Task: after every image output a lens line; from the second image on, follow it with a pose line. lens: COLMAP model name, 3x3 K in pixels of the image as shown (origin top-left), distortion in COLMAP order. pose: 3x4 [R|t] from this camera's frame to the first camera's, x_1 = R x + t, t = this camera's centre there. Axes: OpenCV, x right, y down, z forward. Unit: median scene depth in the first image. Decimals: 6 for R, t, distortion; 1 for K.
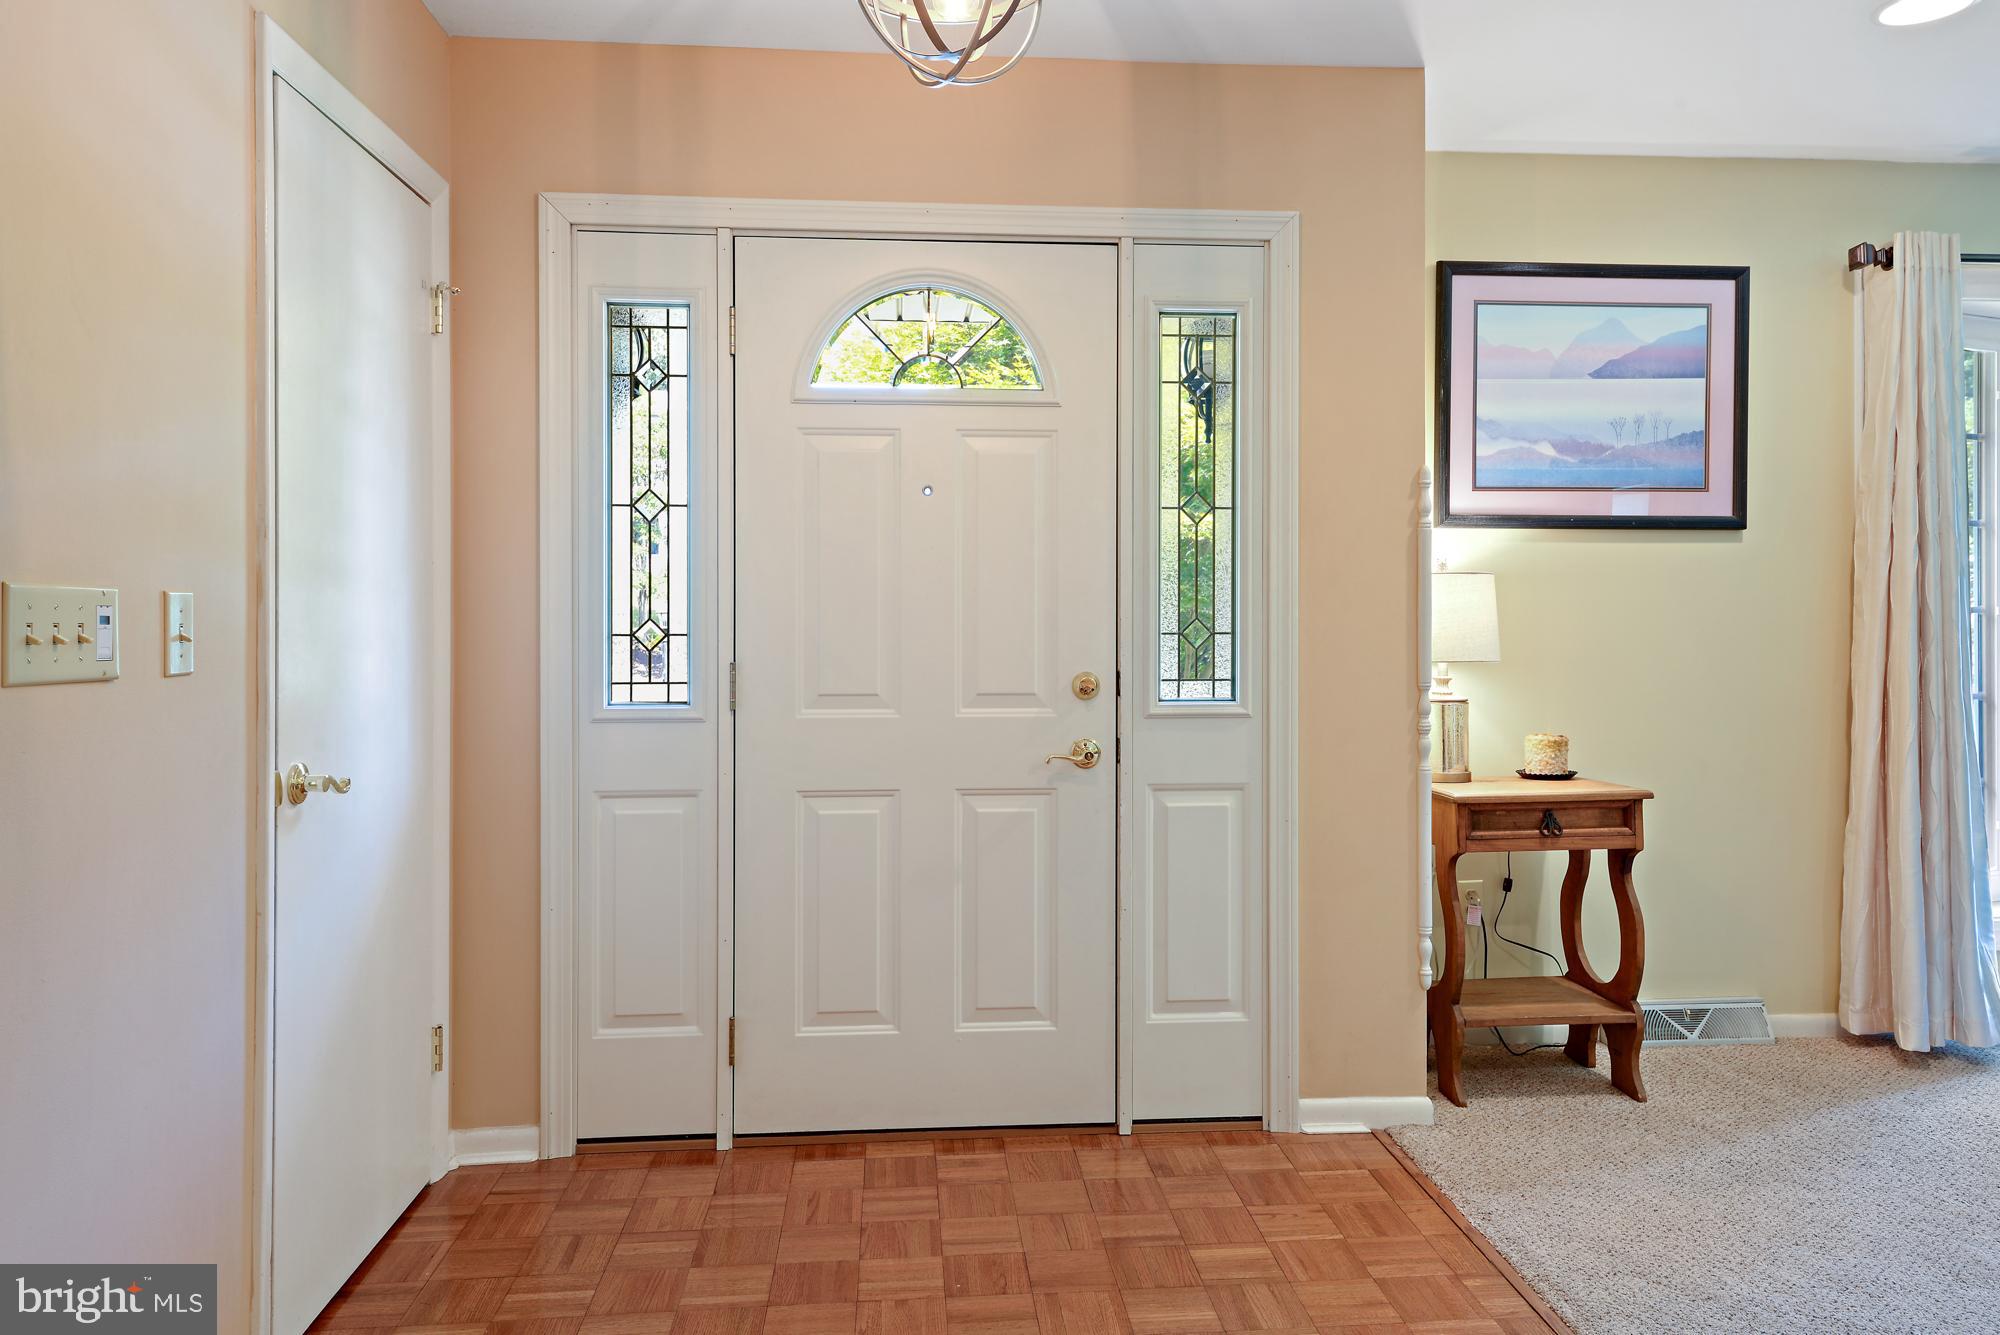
lens RADIAL K [[1144.0, 0, 1000.0], [0, 1144.0, 667.5], [0, 0, 1]] dist [0.002060, 0.000888]
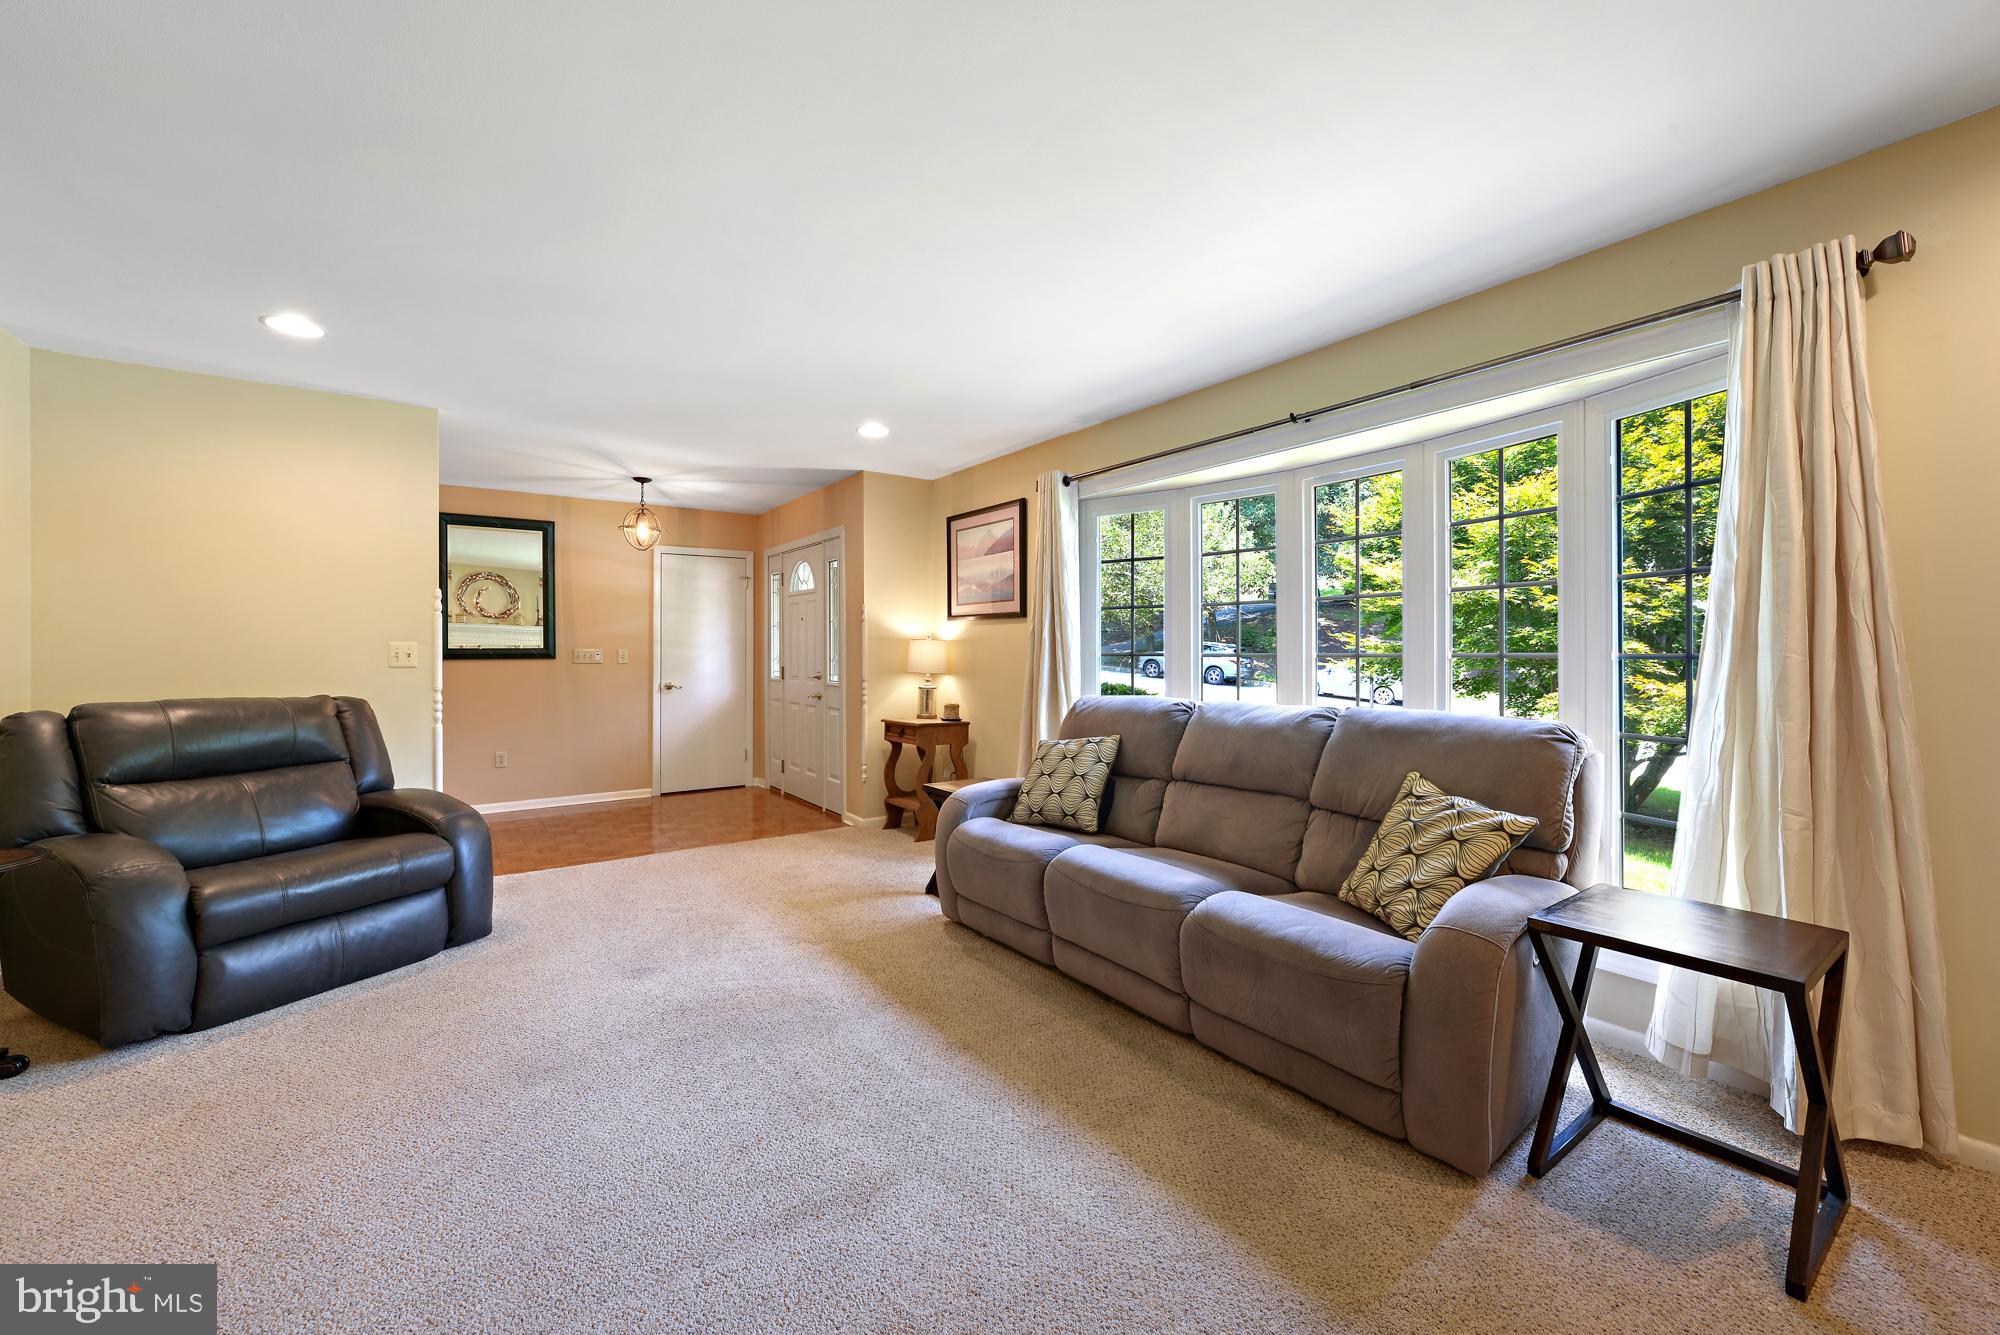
lens RADIAL K [[791.7, 0, 990.7], [0, 791.7, 654.9], [0, 0, 1]] dist [-0.000310, 0.000024]
pose [[0.509872, 0.001720, -0.860248, 2.021374], [-0.004134, 0.999991, -0.000450, -0.048835], [0.860240, 0.003785, 0.509875, 0.179198]]
